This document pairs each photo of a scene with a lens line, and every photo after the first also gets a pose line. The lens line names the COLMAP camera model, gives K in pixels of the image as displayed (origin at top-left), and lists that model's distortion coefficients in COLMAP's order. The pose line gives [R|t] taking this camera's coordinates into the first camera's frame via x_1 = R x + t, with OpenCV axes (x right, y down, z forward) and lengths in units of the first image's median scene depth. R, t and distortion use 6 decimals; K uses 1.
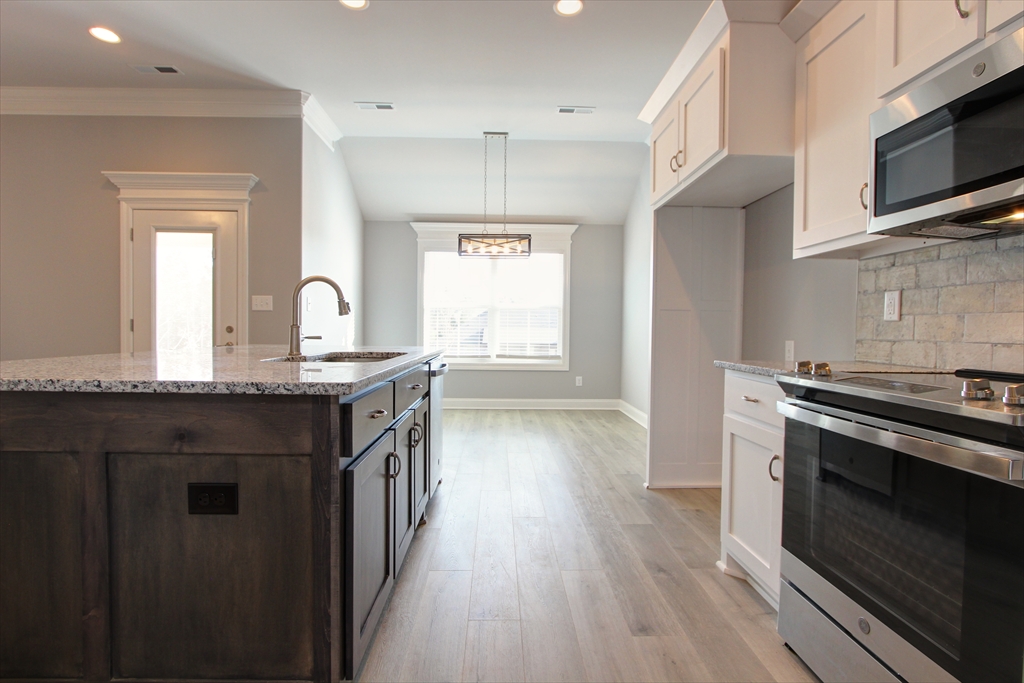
lens RADIAL K [[478.1, 0, 509.0], [0, 478.1, 339.0], [0, 0, 1]] dist [-0.013588, 0.001337]
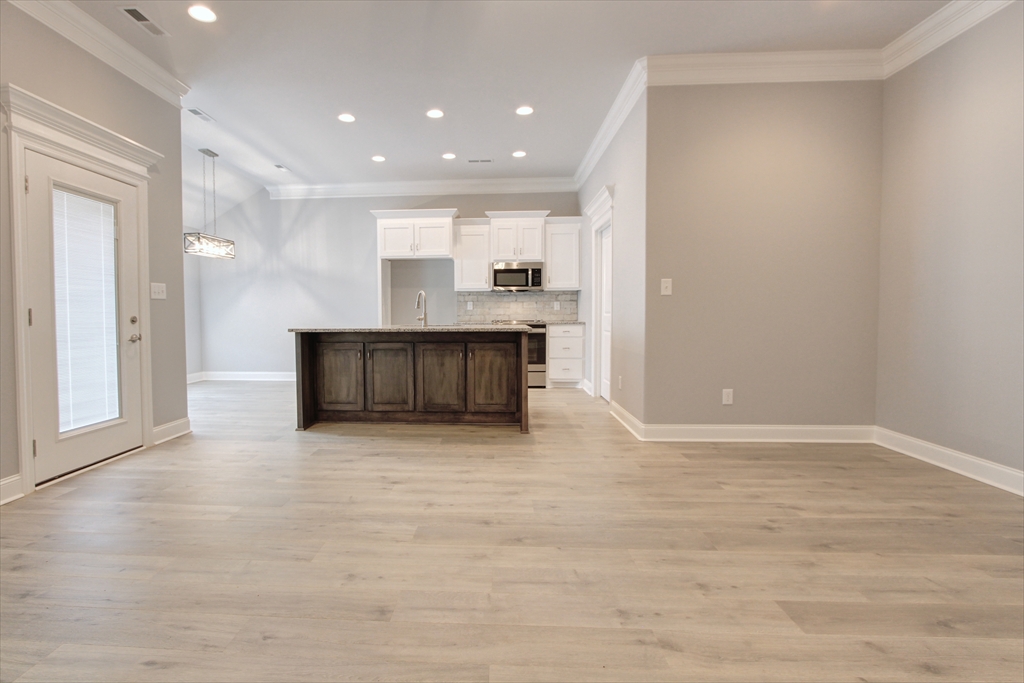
lens RADIAL K [[496.5, 0, 471.2], [0, 496.5, 331.4], [0, 0, 1]] dist [-0.016972, 0.000684]
pose [[0.089083, -0.047368, 0.994897, -1.469050], [0.031522, 0.998502, 0.044717, -0.020141], [-0.995525, 0.027378, 0.090443, 0.303956]]
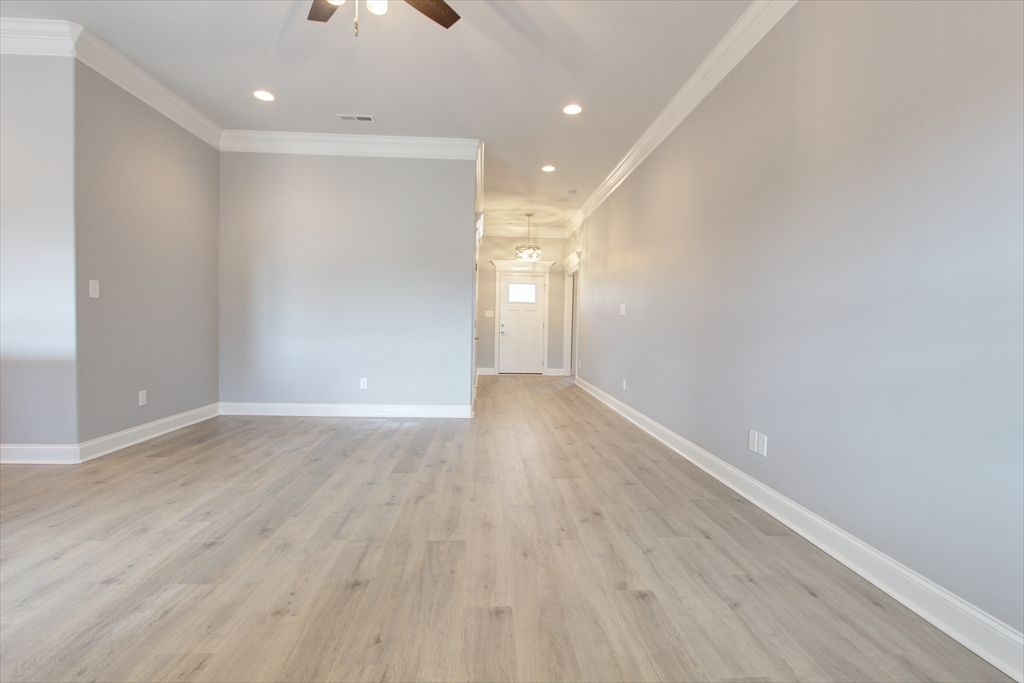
lens RADIAL K [[471.6, 0, 510.3], [0, 471.6, 343.3], [0, 0, 1]] dist [-0.014078, 0.000870]
pose [[-0.999200, -0.026843, -0.029658, -1.186326], [-0.028774, 0.997356, 0.066729, -0.032361], [0.027788, 0.067529, -0.997330, 0.888994]]
